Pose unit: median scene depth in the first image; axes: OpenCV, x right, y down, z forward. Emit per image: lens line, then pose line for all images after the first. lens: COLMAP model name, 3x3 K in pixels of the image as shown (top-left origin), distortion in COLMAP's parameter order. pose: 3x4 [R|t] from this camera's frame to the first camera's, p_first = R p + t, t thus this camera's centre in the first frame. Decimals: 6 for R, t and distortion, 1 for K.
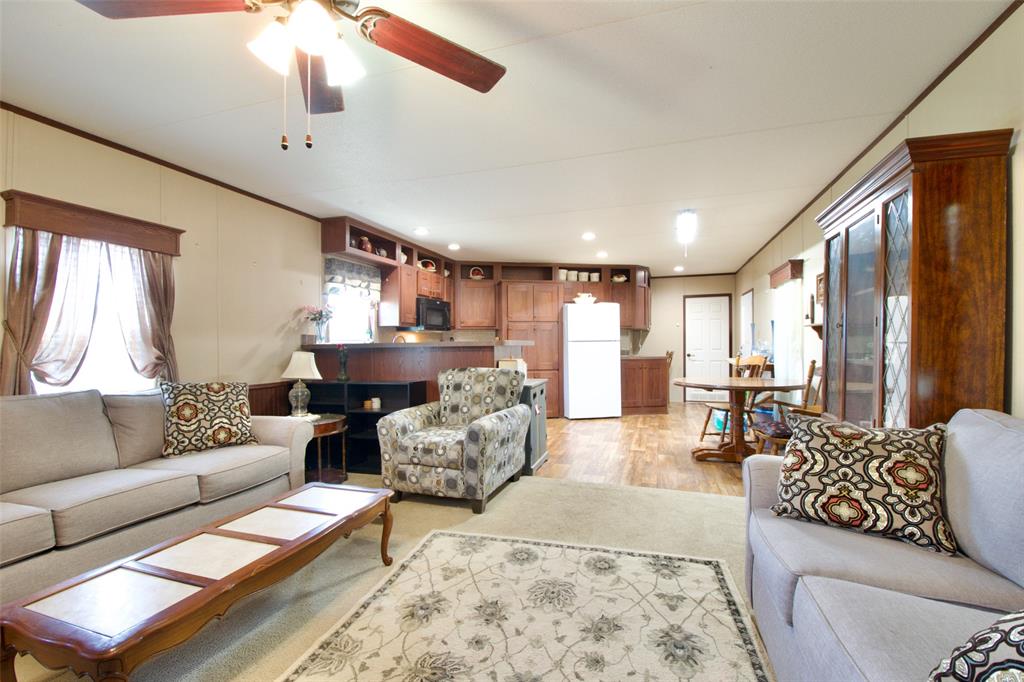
lens RADIAL K [[445.3, 0, 512.0], [0, 445.3, 341.0], [0, 0, 1]] dist [0.016071, -0.024779]
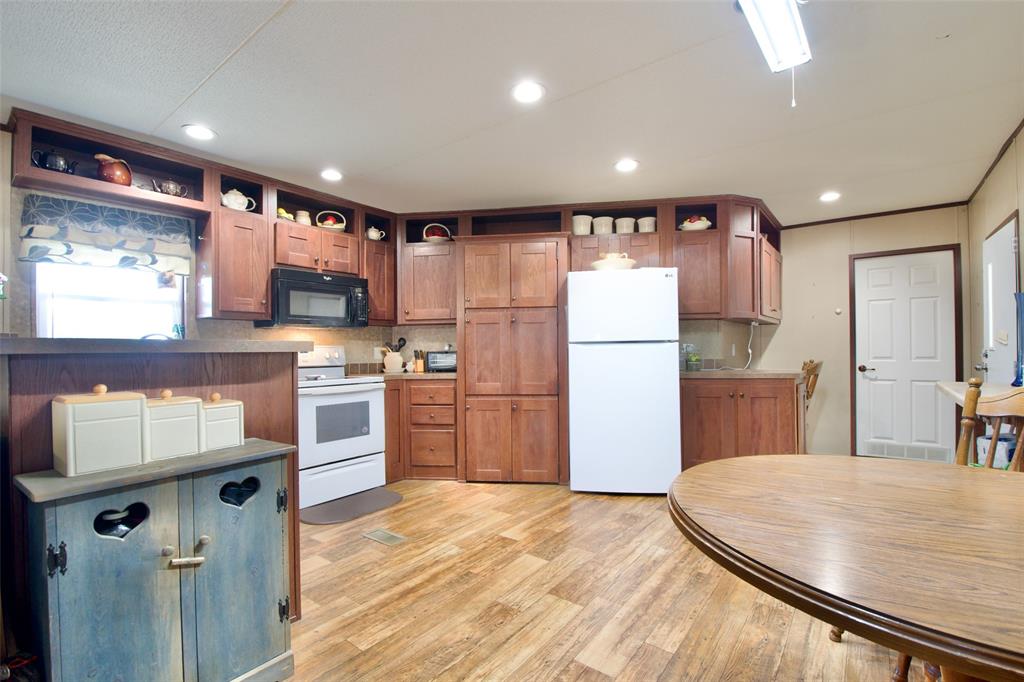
lens RADIAL K [[445.3, 0, 512.0], [0, 445.3, 341.0], [0, 0, 1]] dist [0.016071, -0.024779]
pose [[0.940989, -0.006180, -0.338380, 0.366132], [0.003902, 0.999965, -0.007413, 0.003882], [0.338414, 0.005656, 0.940980, 0.727338]]
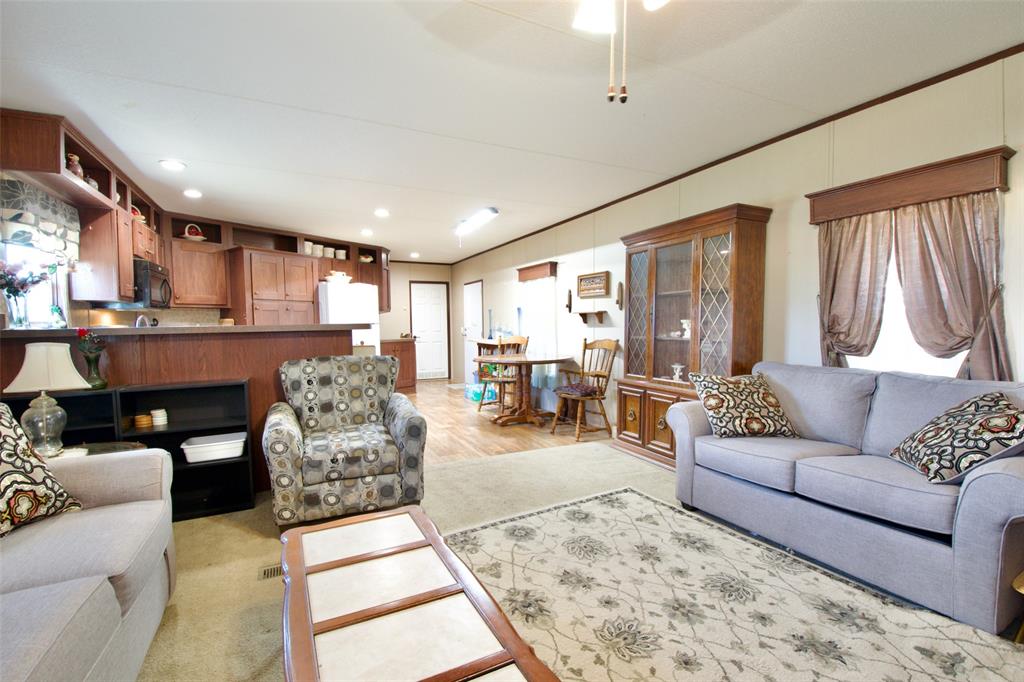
lens RADIAL K [[445.3, 0, 512.0], [0, 445.3, 341.0], [0, 0, 1]] dist [0.016071, -0.024779]
pose [[0.712783, -0.025791, 0.700910, -0.364192], [-0.001666, 0.999259, 0.038463, -0.000725], [-0.701382, -0.028584, 0.712212, 0.150711]]
